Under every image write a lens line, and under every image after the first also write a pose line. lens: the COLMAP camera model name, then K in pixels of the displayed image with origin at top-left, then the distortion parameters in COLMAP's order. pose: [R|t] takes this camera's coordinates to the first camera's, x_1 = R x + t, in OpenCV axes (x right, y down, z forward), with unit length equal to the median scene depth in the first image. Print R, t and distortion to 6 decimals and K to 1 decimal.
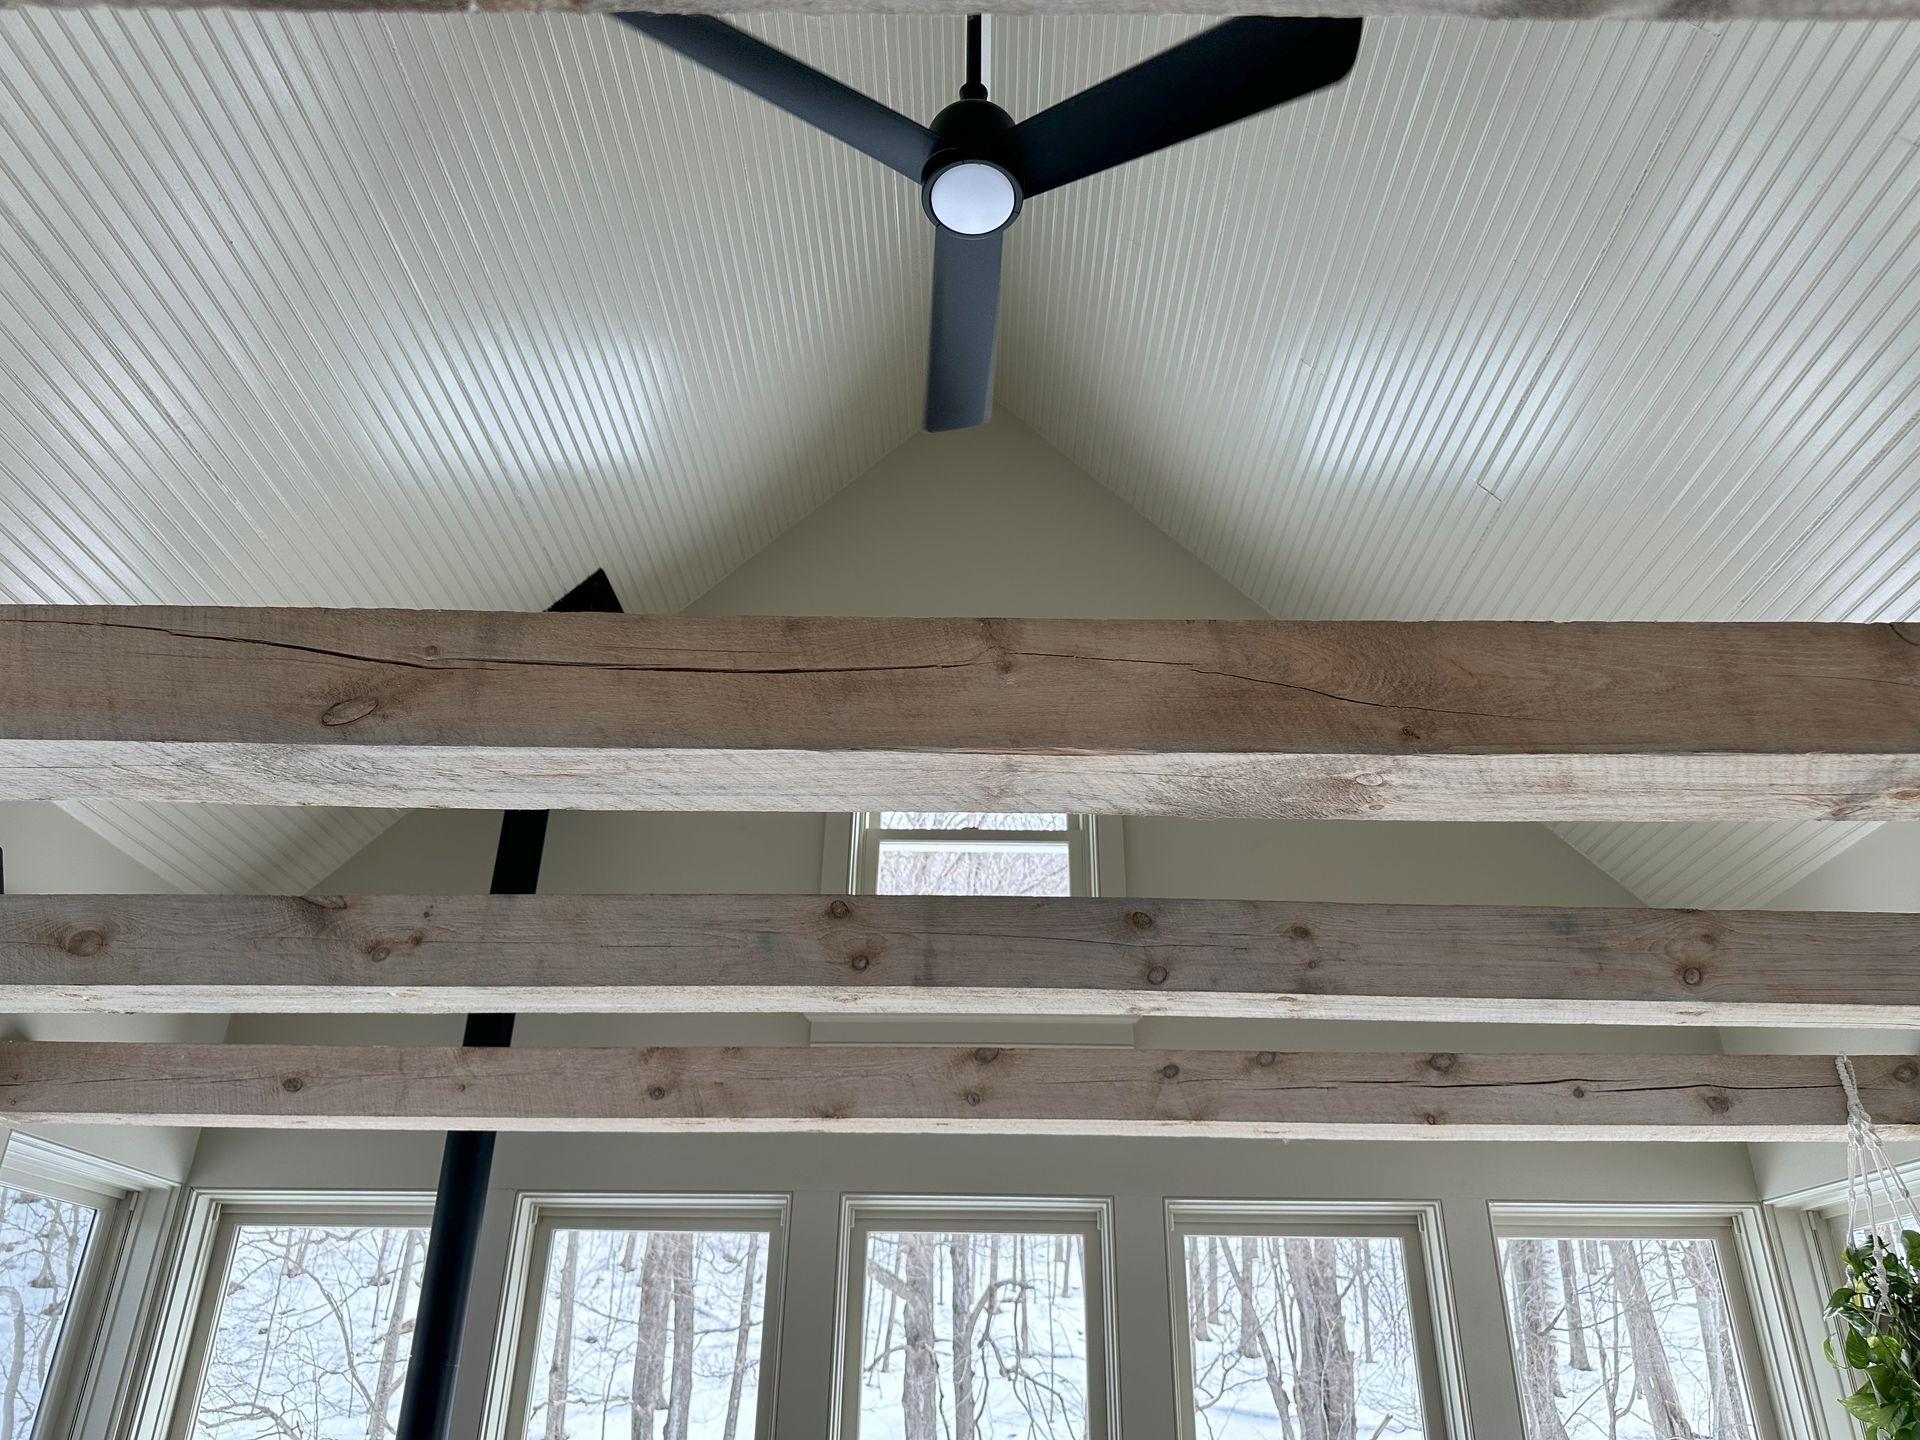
lens RADIAL K [[1387.0, 0, 960.0], [0, 1387.0, 720.0], [0, 0, 1]] dist [0.085470, -0.120841]
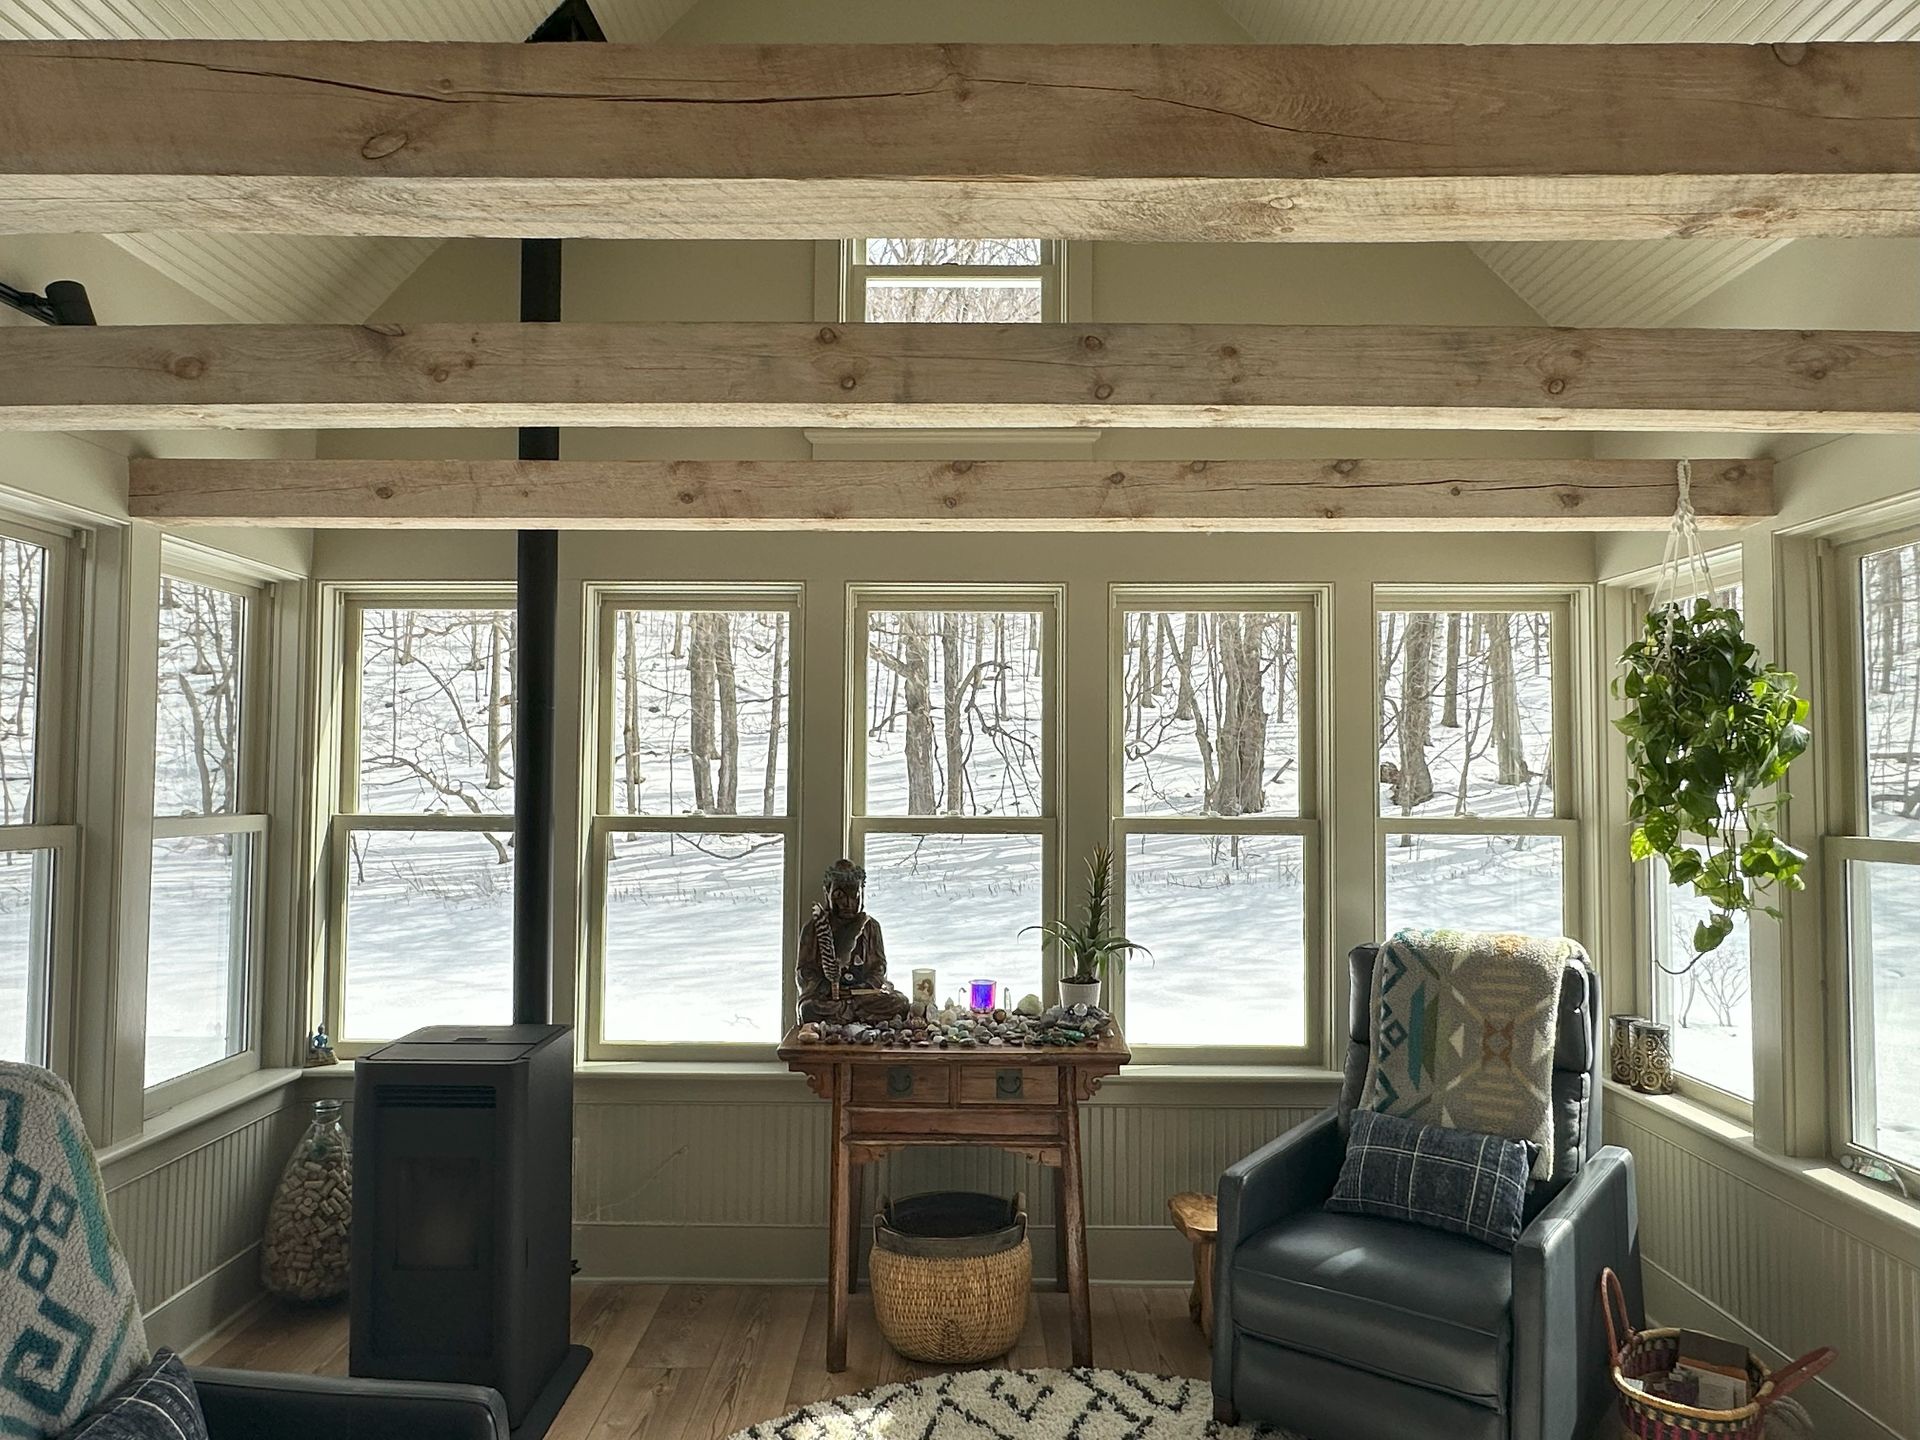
lens RADIAL K [[1309.3, 0, 964.6], [0, 1309.3, 786.2], [0, 0, 1]] dist [-0.002957, 0.001397]
pose [[0.999964, -0.008475, -0.000762, 0.022519], [0.007965, 0.900717, 0.434333, 0.003934], [-0.002995, -0.434323, 0.900752, -0.129764]]
